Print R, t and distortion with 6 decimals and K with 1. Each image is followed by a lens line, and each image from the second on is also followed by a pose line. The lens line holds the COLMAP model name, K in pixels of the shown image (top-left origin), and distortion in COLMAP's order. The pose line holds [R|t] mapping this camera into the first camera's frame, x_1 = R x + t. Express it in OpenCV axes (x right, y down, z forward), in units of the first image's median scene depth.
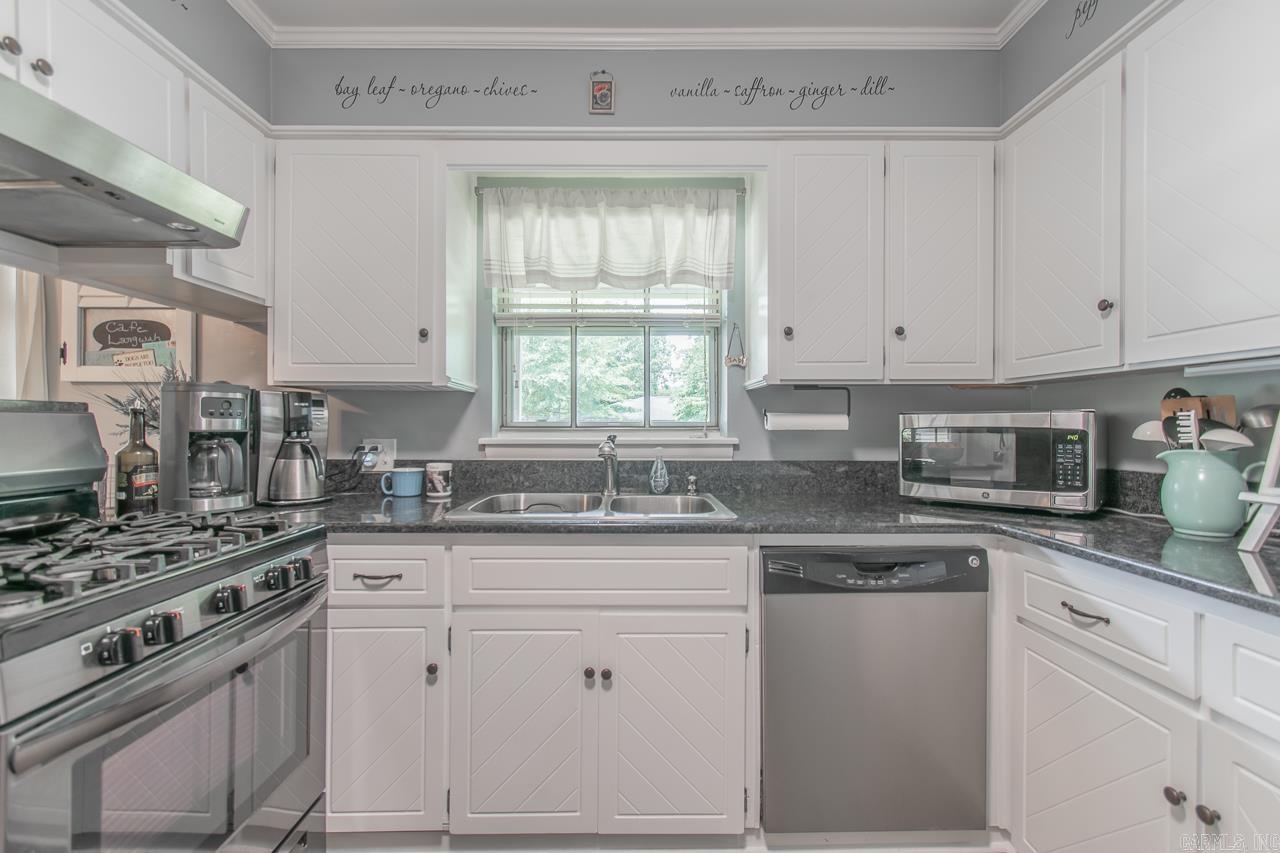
lens RADIAL K [[568.2, 0, 640.0], [0, 568.2, 426.5], [0, 0, 1]] dist [0.005270, -0.000938]
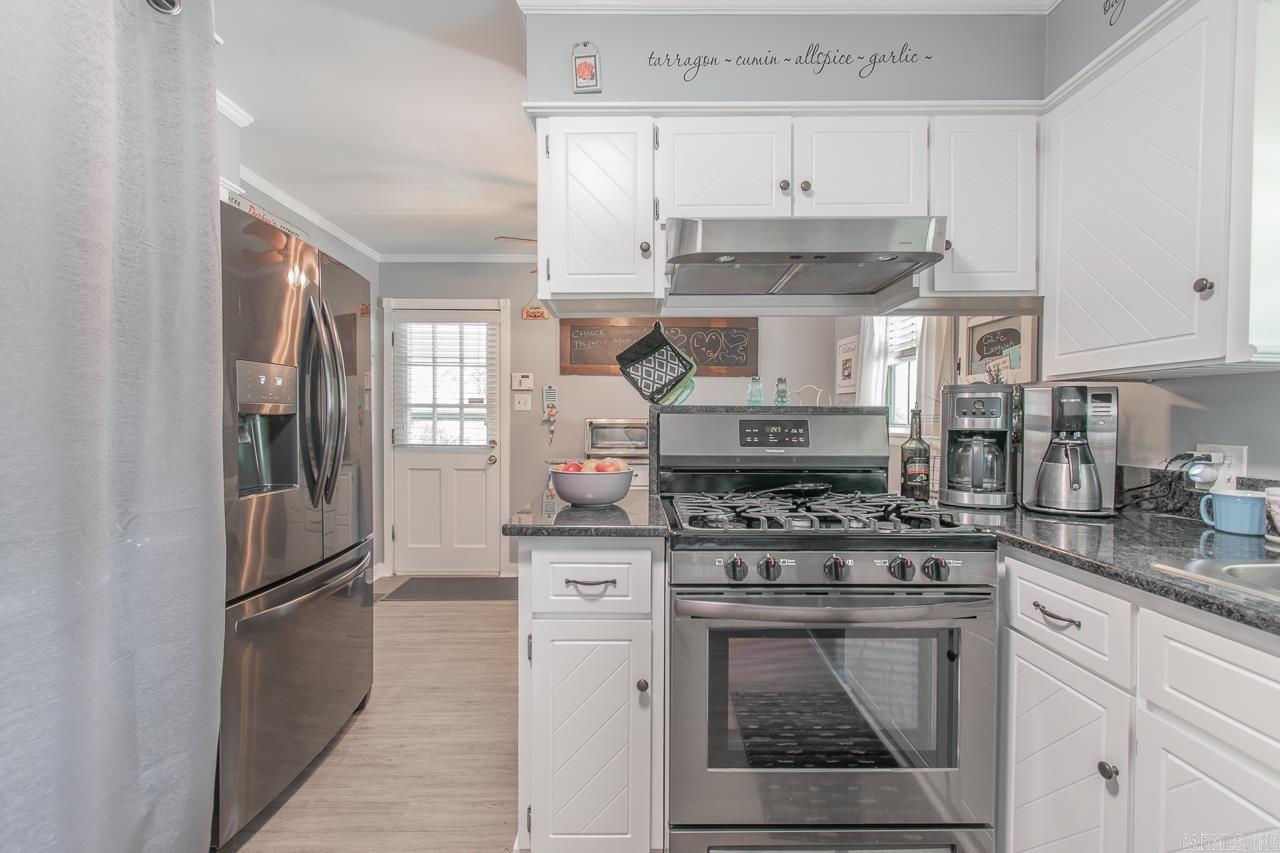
lens RADIAL K [[568.2, 0, 640.0], [0, 568.2, 426.5], [0, 0, 1]] dist [0.005270, -0.000938]
pose [[-0.005878, 0.007469, -0.999955, 0.279466], [-0.006281, 0.999952, 0.007506, -0.001572], [0.999963, 0.006325, -0.005831, 0.345876]]
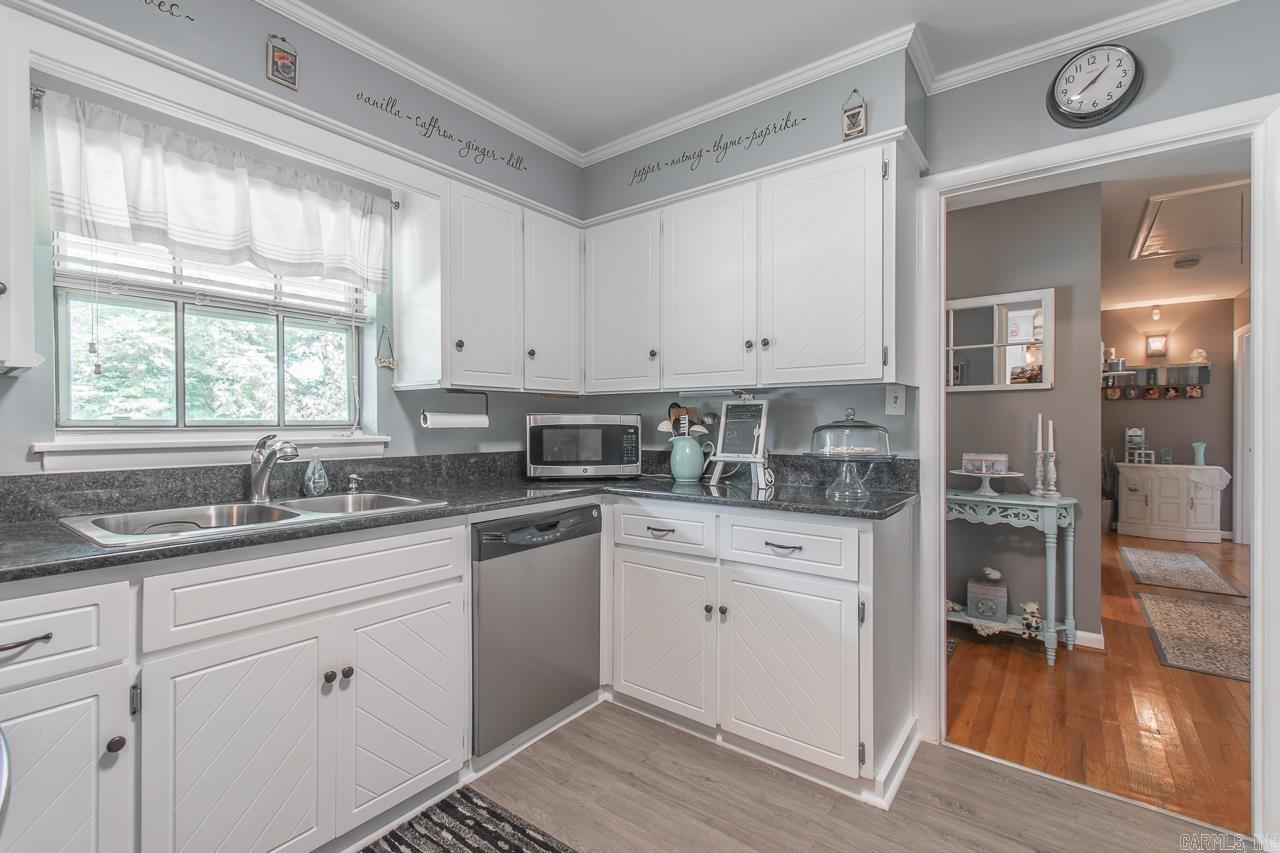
lens RADIAL K [[568.2, 0, 640.0], [0, 568.2, 426.5], [0, 0, 1]] dist [0.005270, -0.000938]
pose [[0.614791, -0.005708, 0.788669, -0.436849], [0.004623, 0.999983, 0.003634, 0.001296], [-0.788677, 0.001412, 0.614807, -0.018742]]
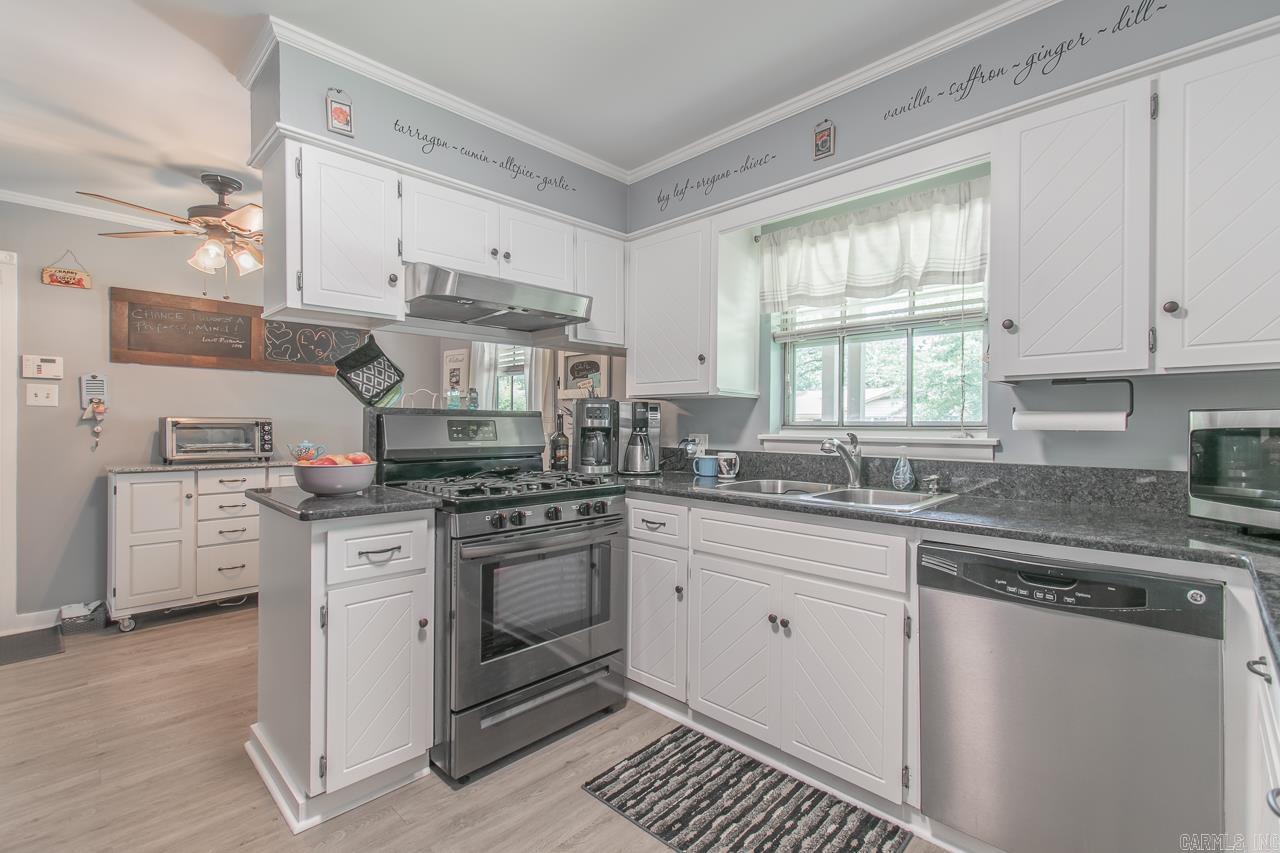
lens RADIAL K [[574.0, 0, 640.0], [0, 574.0, 426.5], [0, 0, 1]] dist [0.010448, -0.005305]
pose [[0.704821, 0.005633, -0.709363, 0.502256], [-0.006098, 0.999980, 0.001882, 0.002456], [0.709359, 0.002999, 0.704841, -0.096542]]
